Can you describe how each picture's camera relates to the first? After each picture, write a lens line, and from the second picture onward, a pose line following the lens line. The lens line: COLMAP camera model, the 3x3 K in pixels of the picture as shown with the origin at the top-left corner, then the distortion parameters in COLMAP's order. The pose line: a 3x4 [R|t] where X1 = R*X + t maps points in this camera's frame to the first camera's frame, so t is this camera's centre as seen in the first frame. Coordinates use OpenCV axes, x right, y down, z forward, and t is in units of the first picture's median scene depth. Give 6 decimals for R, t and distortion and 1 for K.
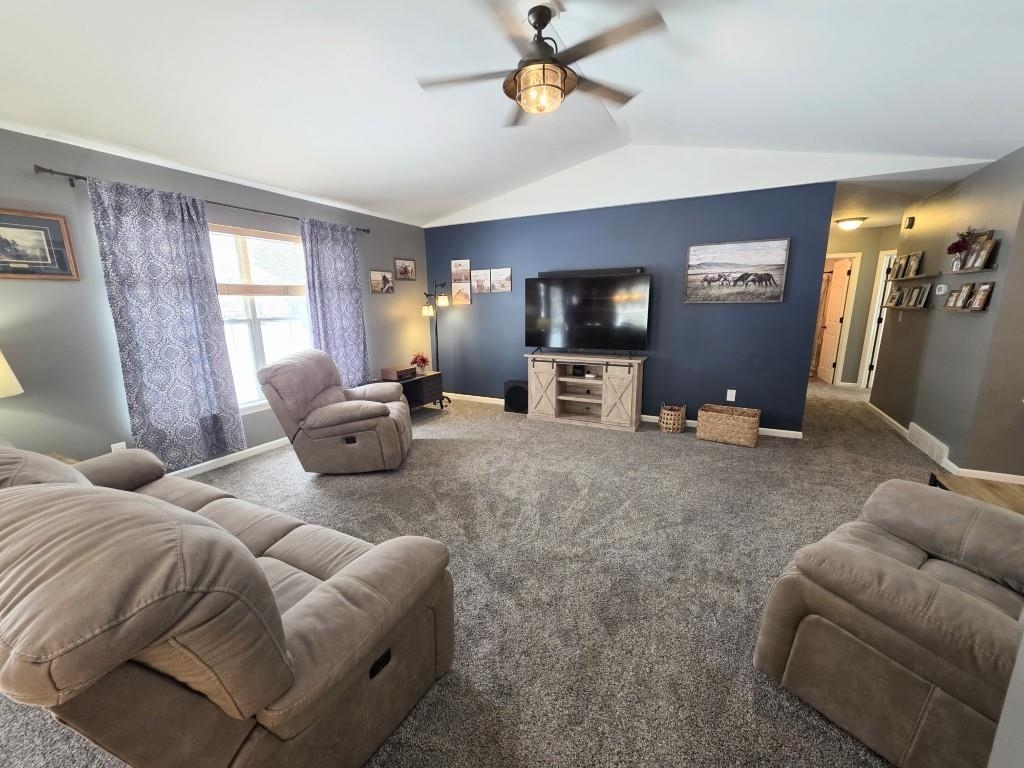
lens RADIAL K [[403.7, 0, 514.4], [0, 403.7, 384.7], [0, 0, 1]] dist [-0.001078, 0.000353]
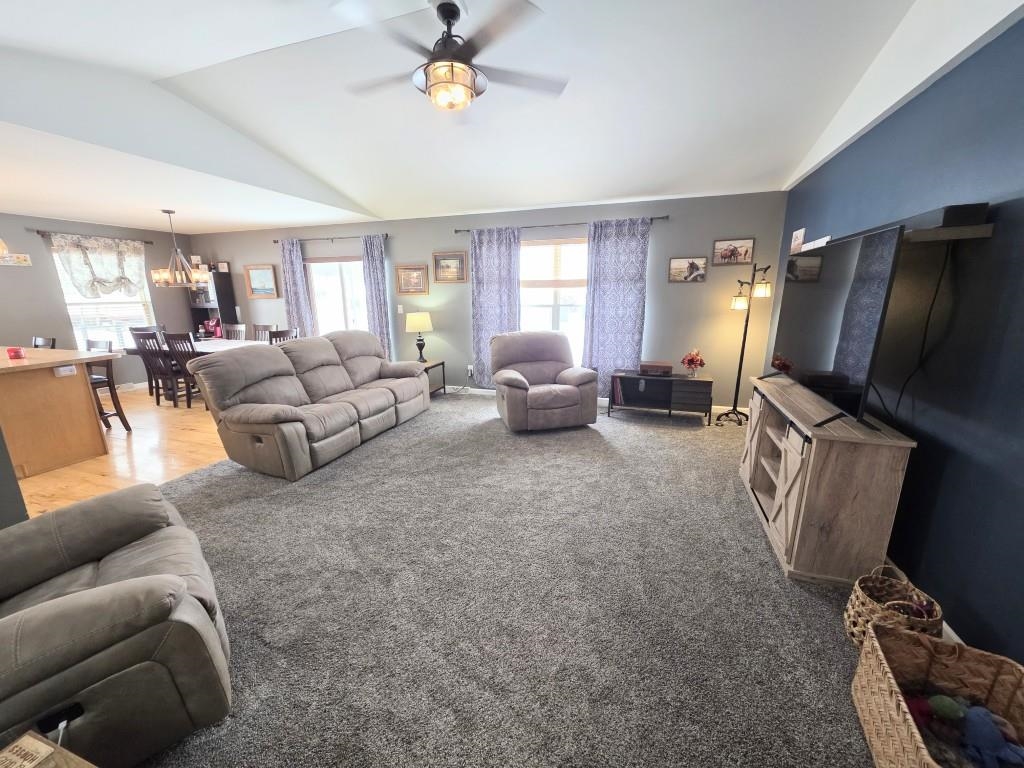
lens RADIAL K [[403.7, 0, 510.3], [0, 403.7, 386.5], [0, 0, 1]] dist [-0.001078, 0.000353]
pose [[0.156205, 0.232455, -0.959982, 0.651583], [-0.191258, 0.960636, 0.201492, -0.129388], [0.969031, 0.152130, 0.194515, 0.565089]]
